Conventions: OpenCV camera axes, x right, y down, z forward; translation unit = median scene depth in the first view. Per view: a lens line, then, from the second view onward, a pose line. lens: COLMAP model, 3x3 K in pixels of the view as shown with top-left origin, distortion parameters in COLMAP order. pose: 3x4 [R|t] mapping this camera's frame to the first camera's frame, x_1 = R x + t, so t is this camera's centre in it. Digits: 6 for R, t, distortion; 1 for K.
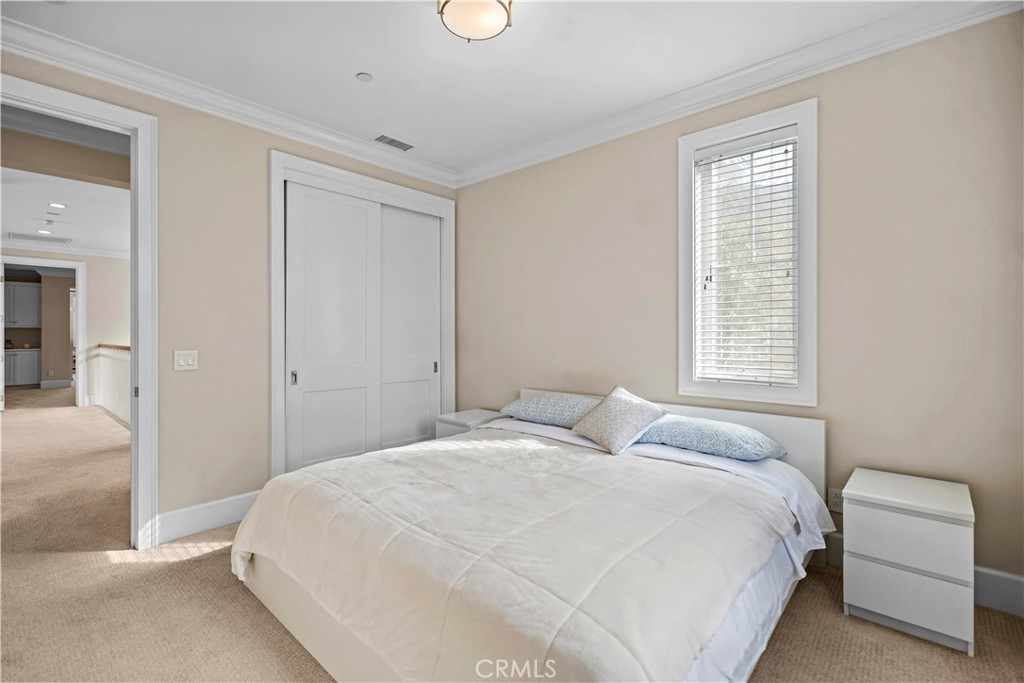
lens RADIAL K [[468.4, 0, 521.5], [0, 468.4, 341.7], [0, 0, 1]] dist [-0.002328, -0.000243]
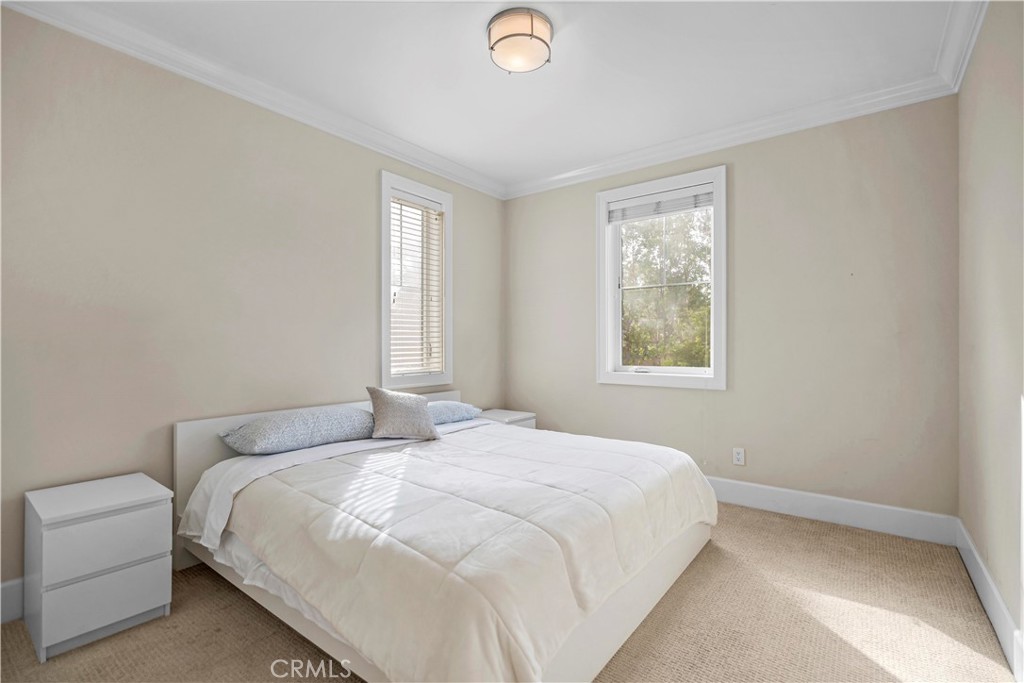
lens RADIAL K [[468.4, 0, 521.5], [0, 468.4, 341.7], [0, 0, 1]] dist [-0.002328, -0.000243]
pose [[-0.088254, -0.001949, 0.996096, -0.644325], [0.001199, 0.999997, 0.002063, -0.007152], [-0.996097, 0.001376, -0.088252, 0.566881]]
